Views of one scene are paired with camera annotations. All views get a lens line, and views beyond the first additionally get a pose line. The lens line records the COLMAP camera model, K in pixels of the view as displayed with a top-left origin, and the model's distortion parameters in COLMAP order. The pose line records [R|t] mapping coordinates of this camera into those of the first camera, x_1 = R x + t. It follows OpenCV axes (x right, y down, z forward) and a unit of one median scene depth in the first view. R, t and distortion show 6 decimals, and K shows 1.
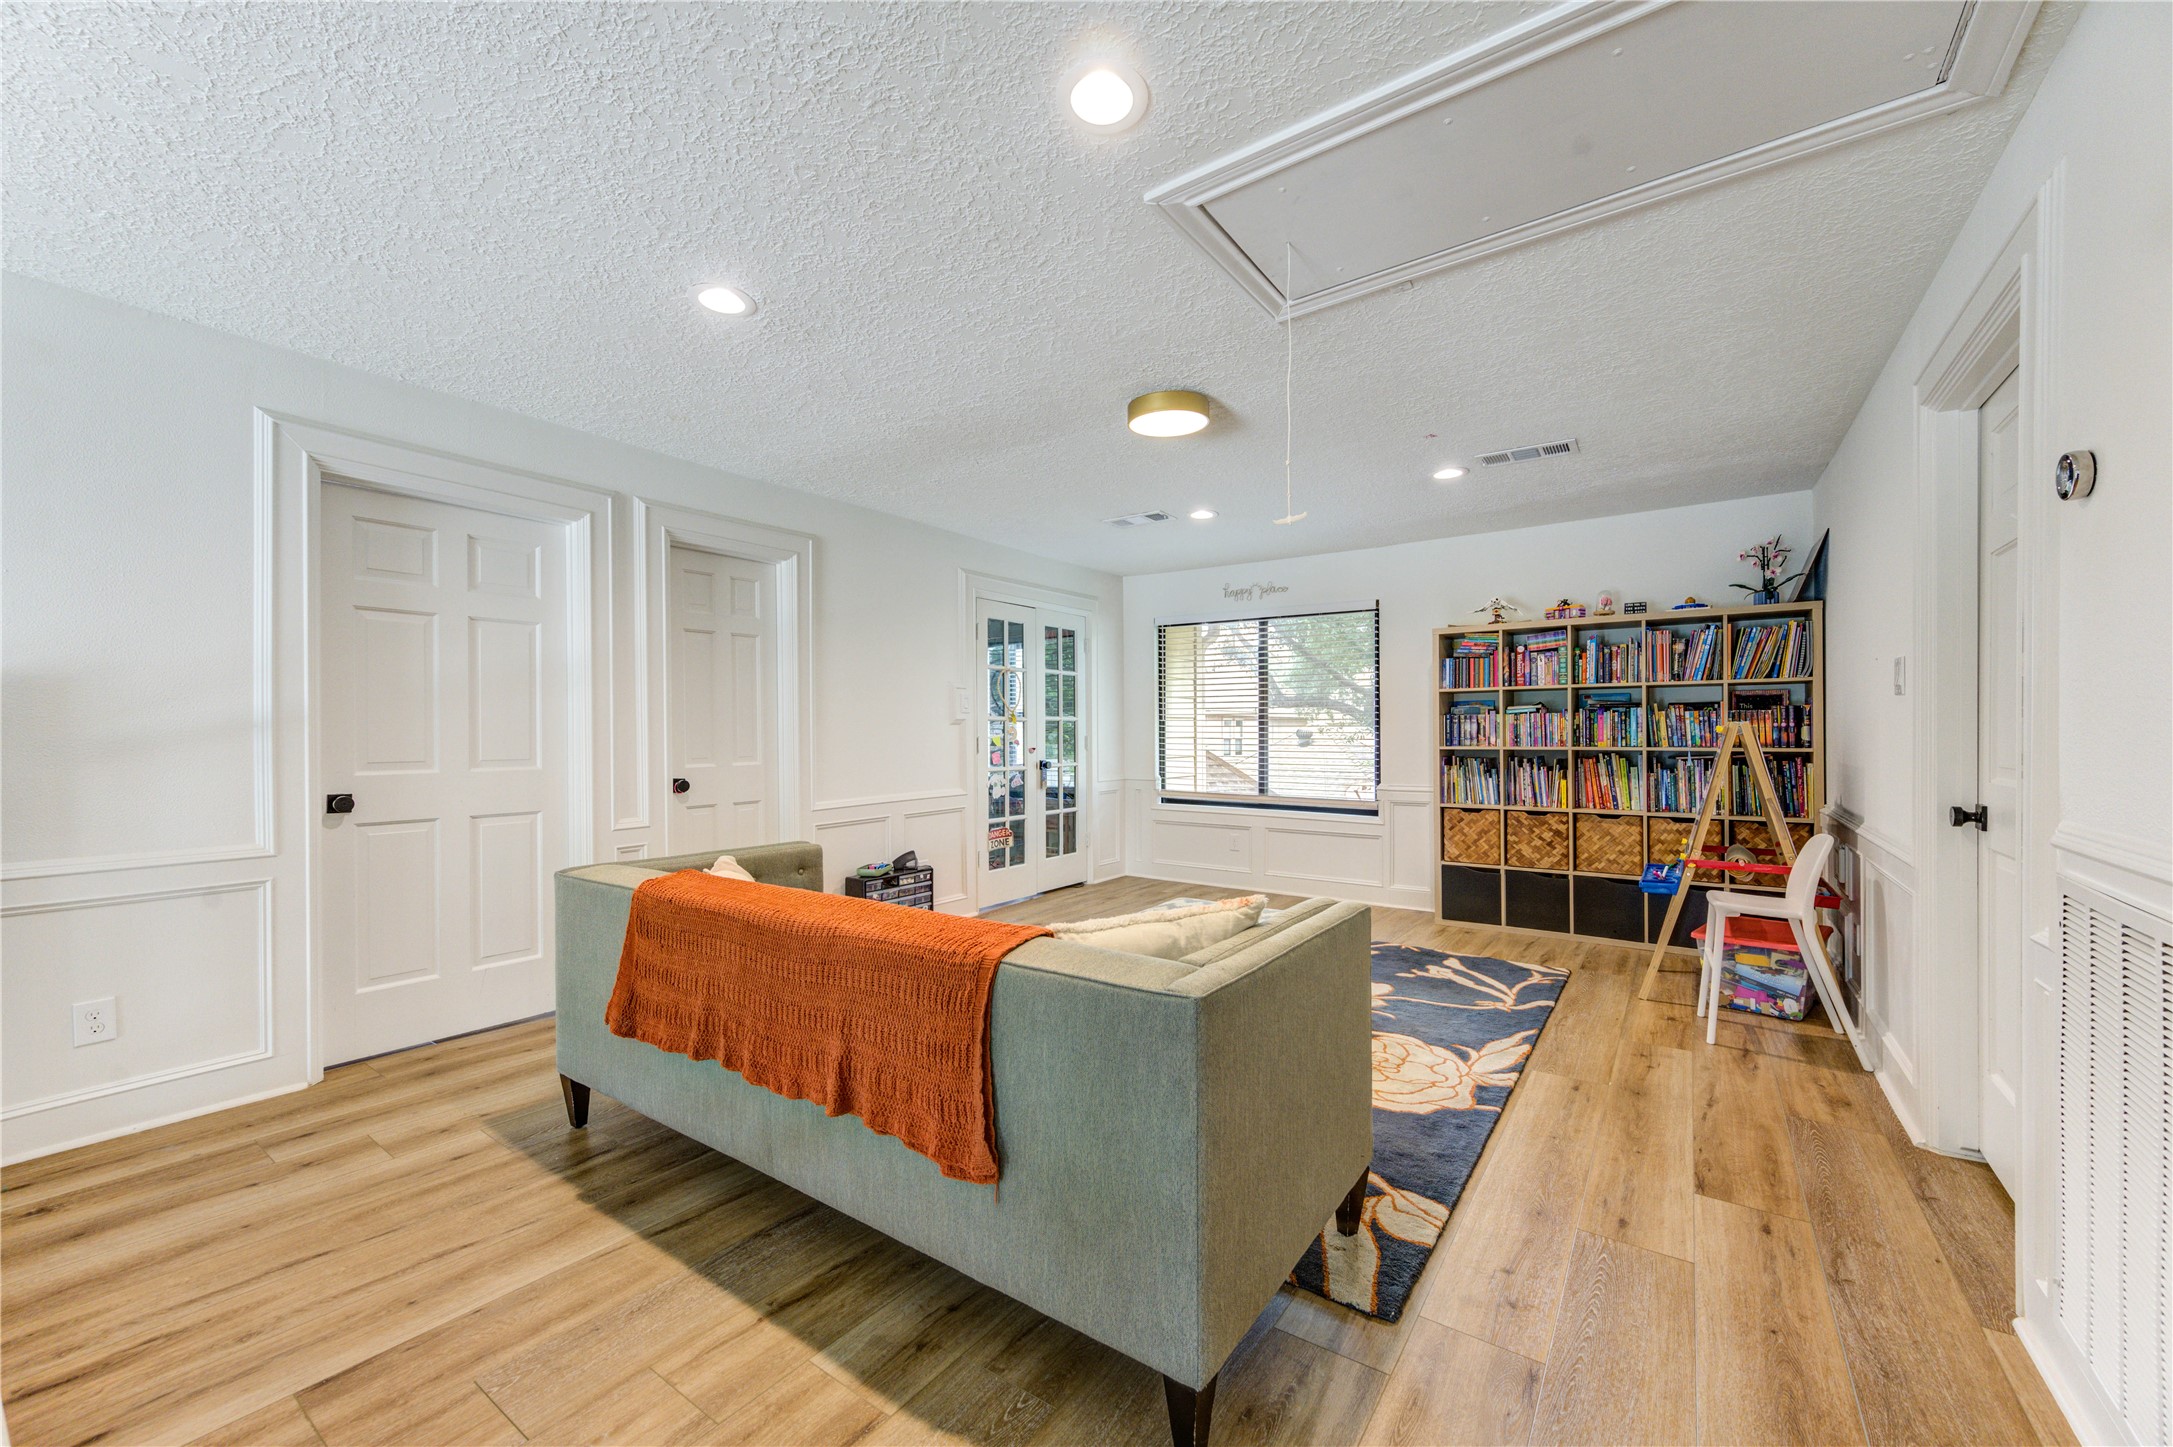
lens RADIAL K [[846.8, 0, 1085.1], [0, 846.8, 738.9], [0, 0, 1]] dist [-0.001421, 0.001876]
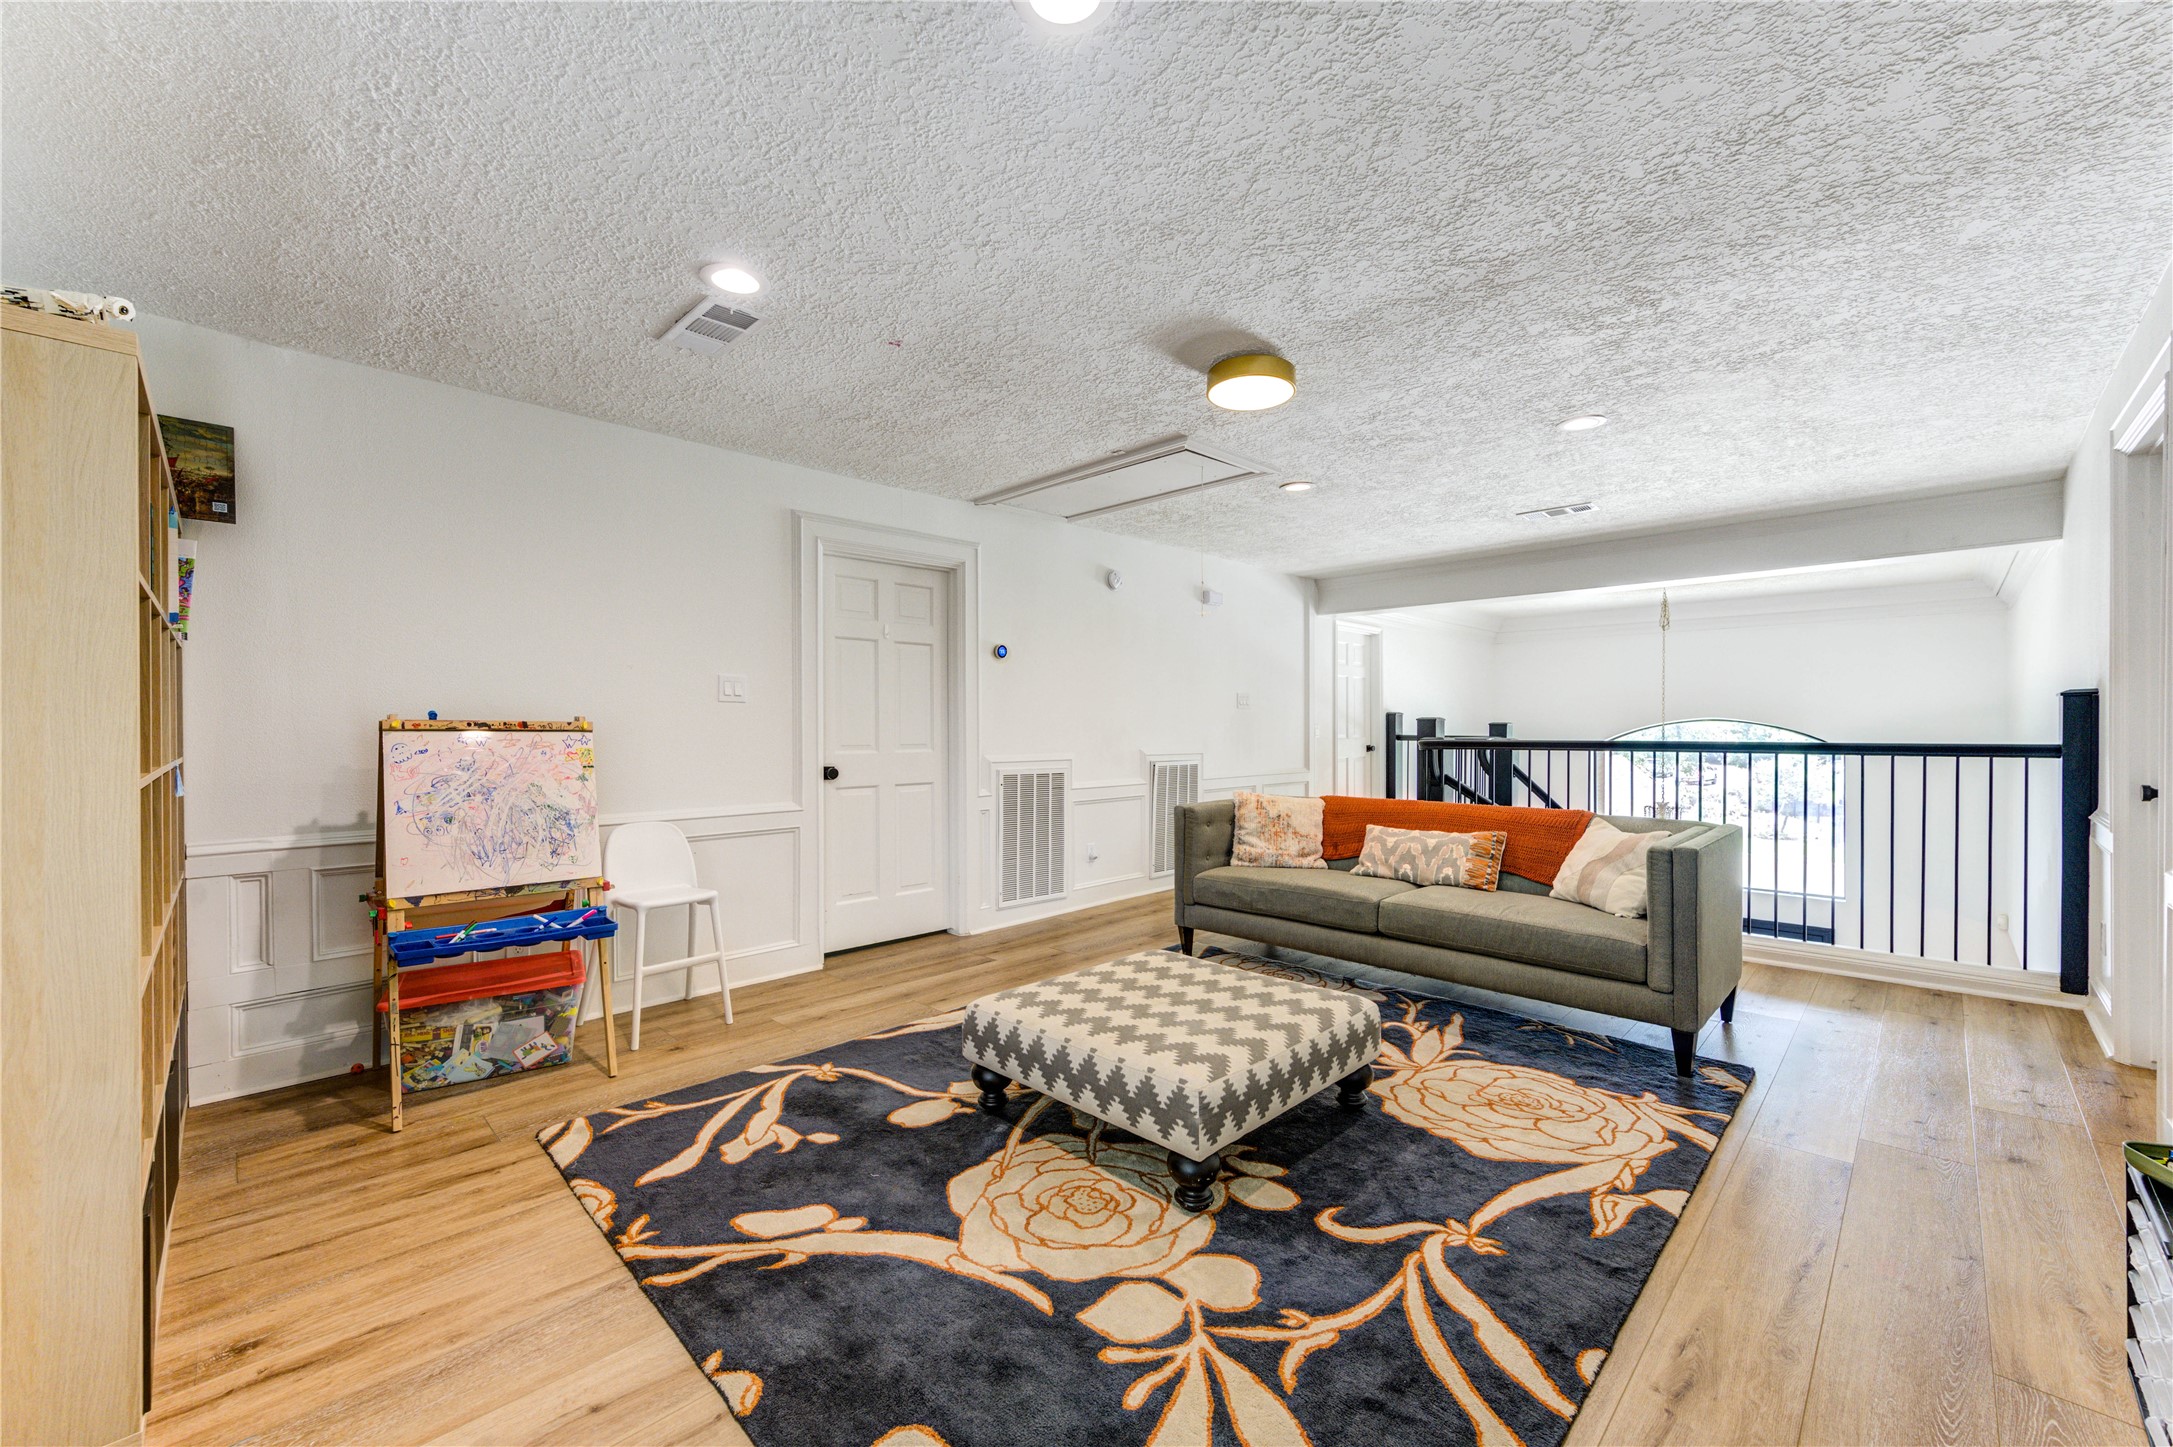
lens RADIAL K [[846.8, 0, 1089.6], [0, 846.8, 722.8], [0, 0, 1]] dist [-0.001421, 0.001876]
pose [[-0.987329, -0.004892, 0.158610, 0.102685], [-0.004667, 0.999988, 0.001789, -0.016719], [-0.158617, 0.001026, -0.987340, 1.608475]]
